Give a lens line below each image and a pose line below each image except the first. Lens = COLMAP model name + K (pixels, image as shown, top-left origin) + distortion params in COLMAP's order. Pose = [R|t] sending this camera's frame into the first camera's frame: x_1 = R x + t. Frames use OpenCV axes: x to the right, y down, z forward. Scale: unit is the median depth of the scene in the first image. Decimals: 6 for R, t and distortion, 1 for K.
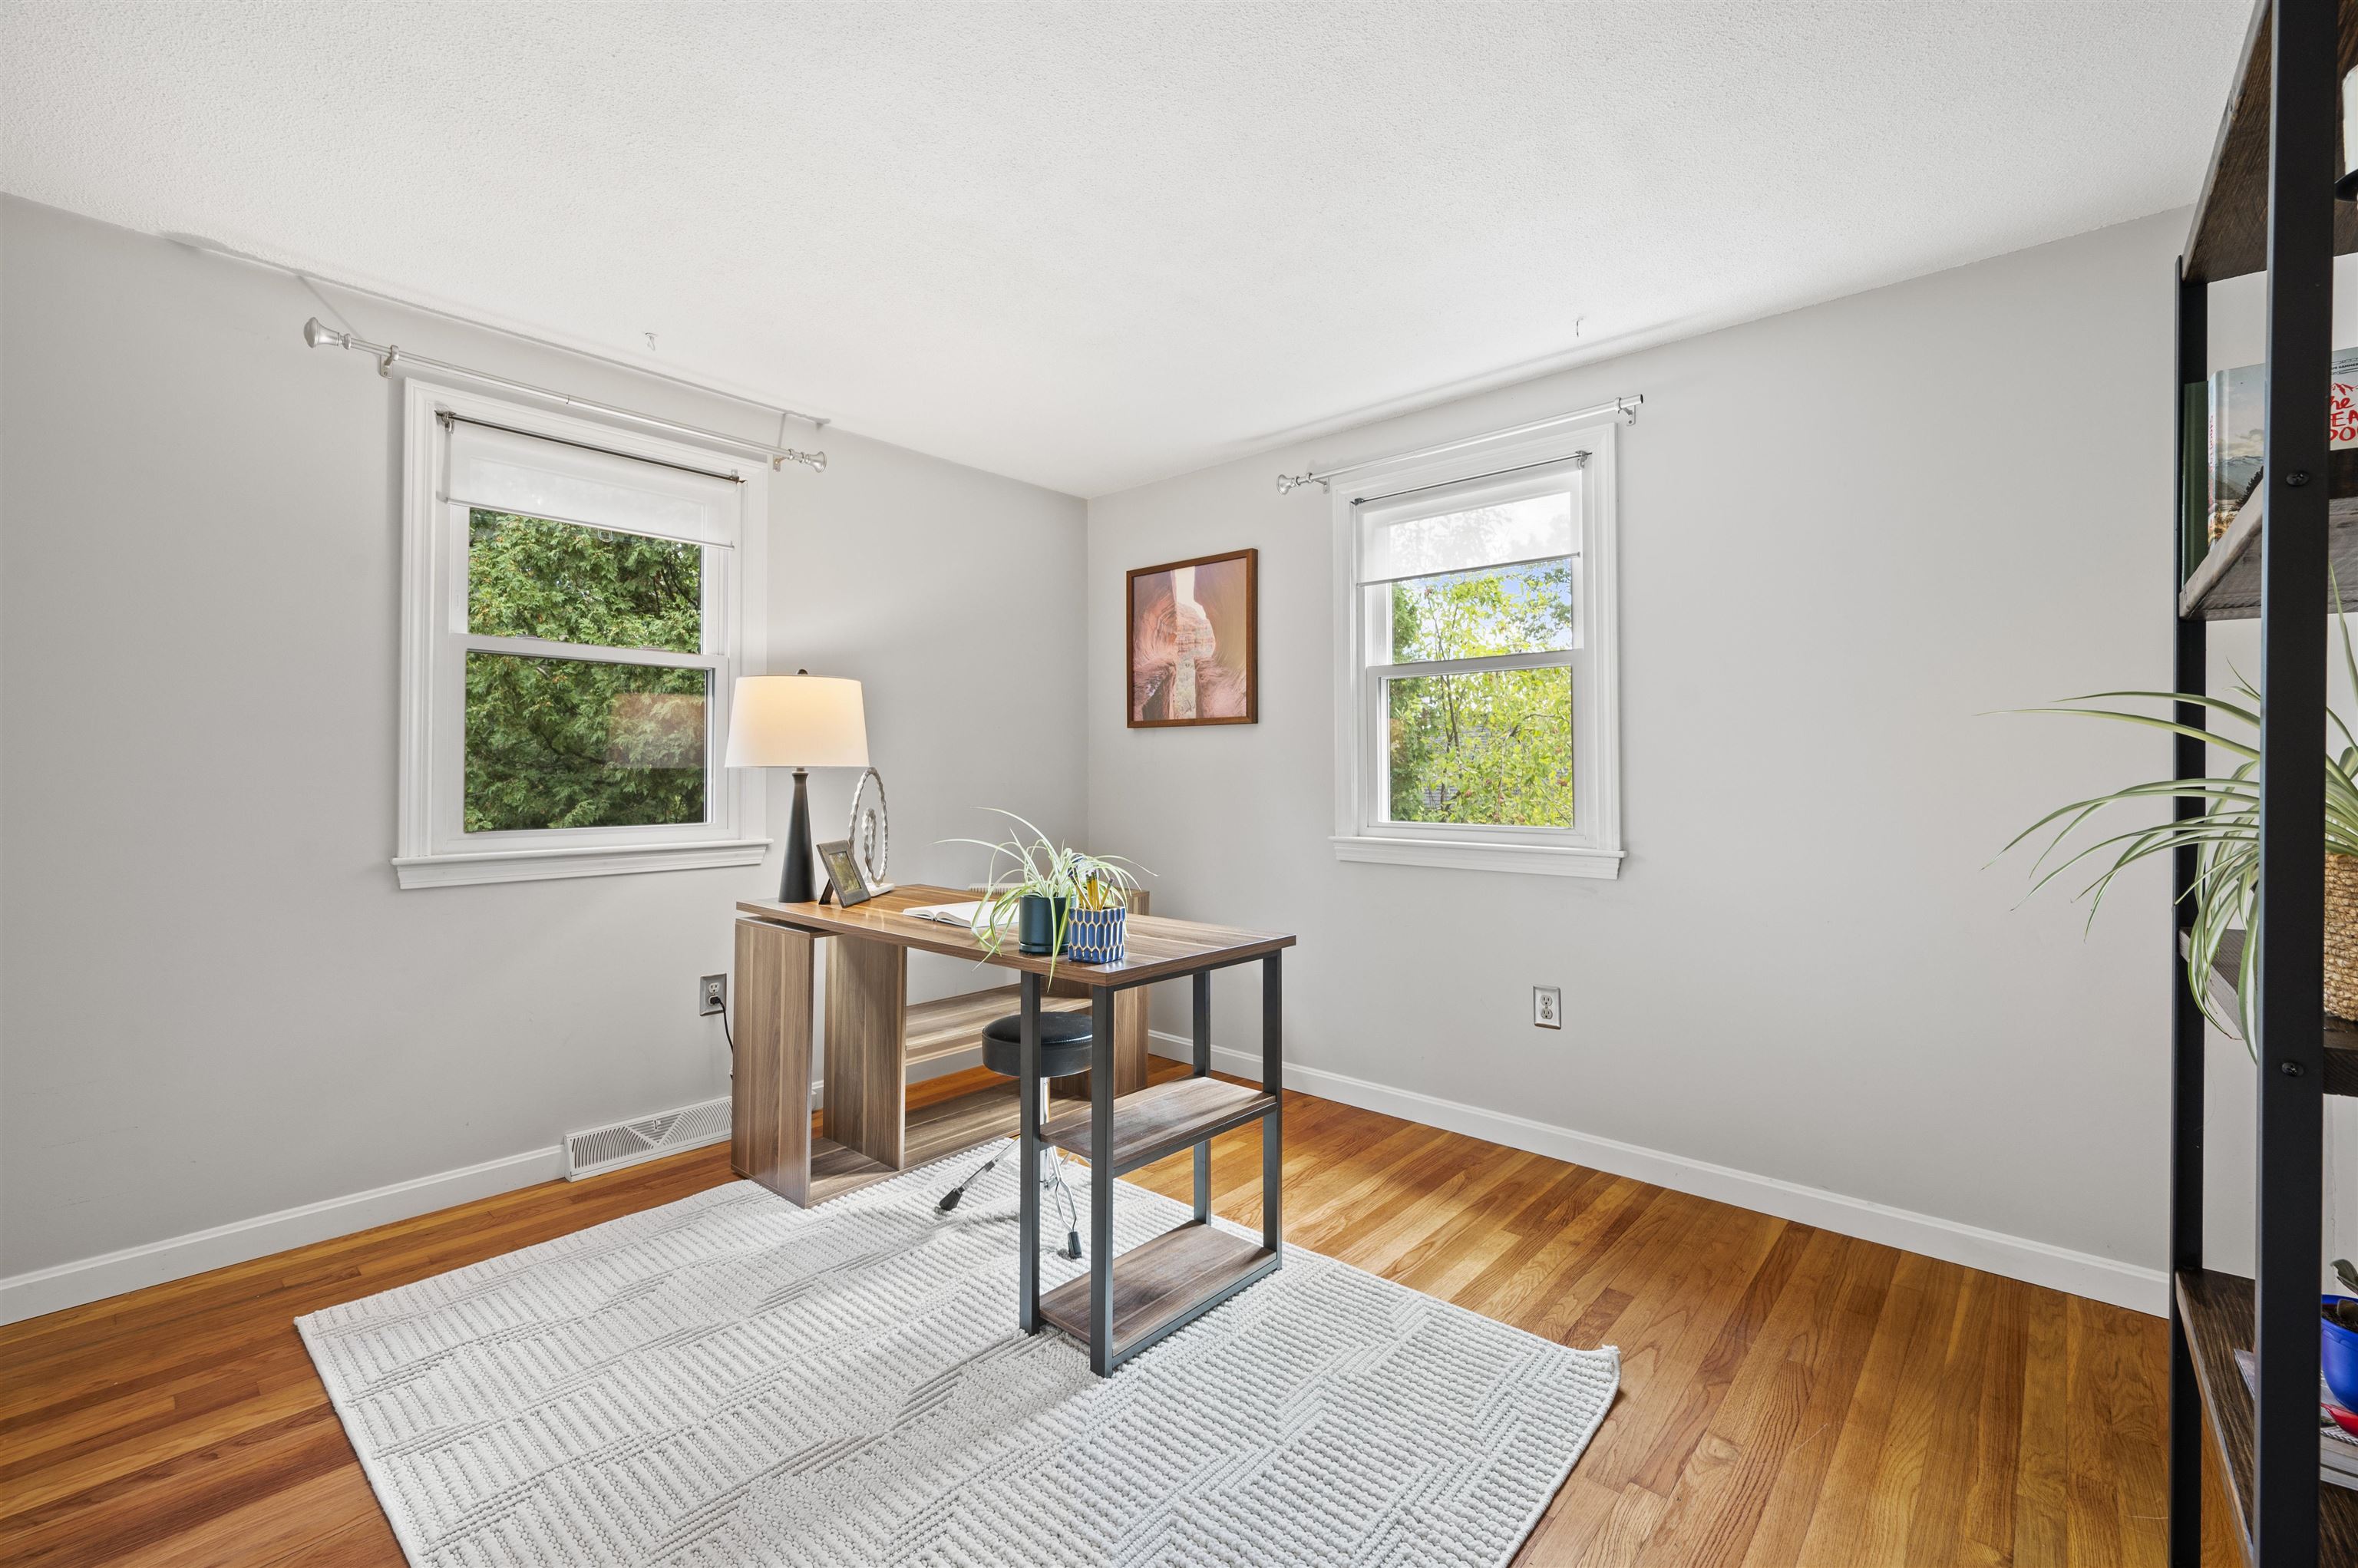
lens RADIAL K [[990.0, 0, 1176.5], [0, 990.0, 773.7], [0, 0, 1]] dist [0.002156, -0.000337]
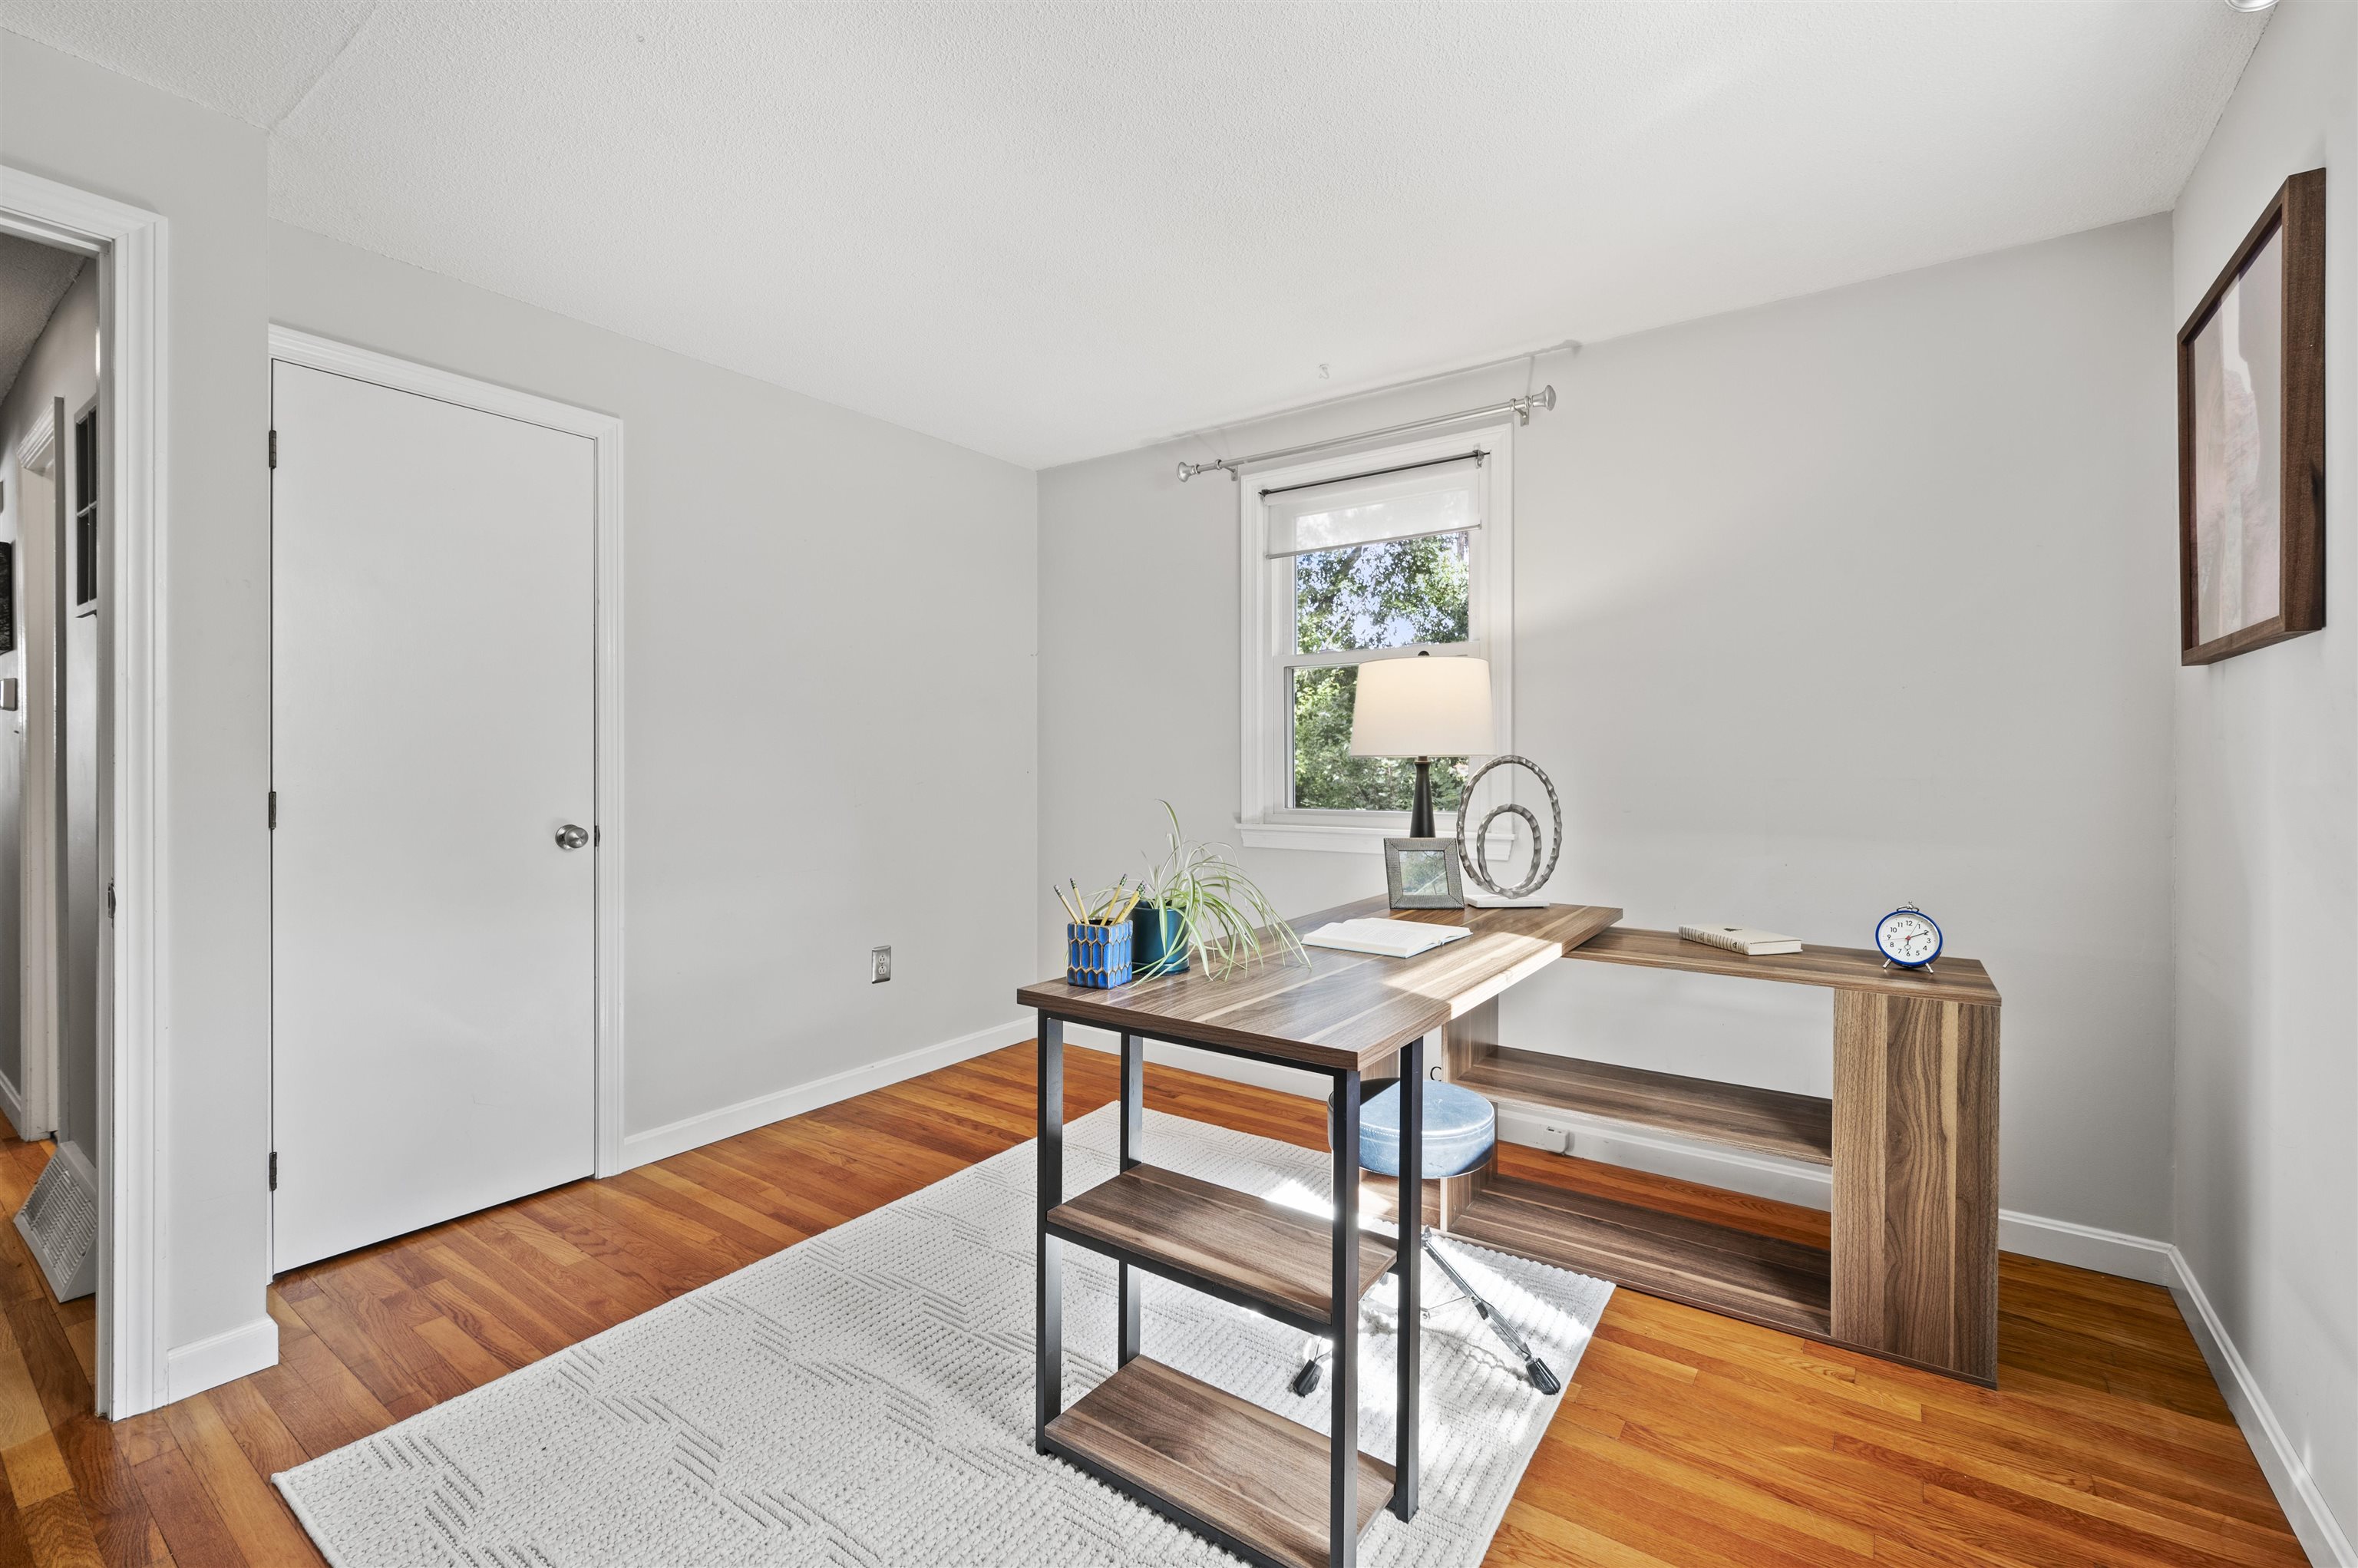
lens RADIAL K [[990.0, 0, 1176.8], [0, 990.0, 781.7], [0, 0, 1]] dist [0.002156, -0.000337]
pose [[0.115744, 0.017781, -0.993120, 0.565962], [-0.001061, 0.999841, 0.017777, 0.001588], [0.993279, -0.001004, 0.115744, 0.722410]]
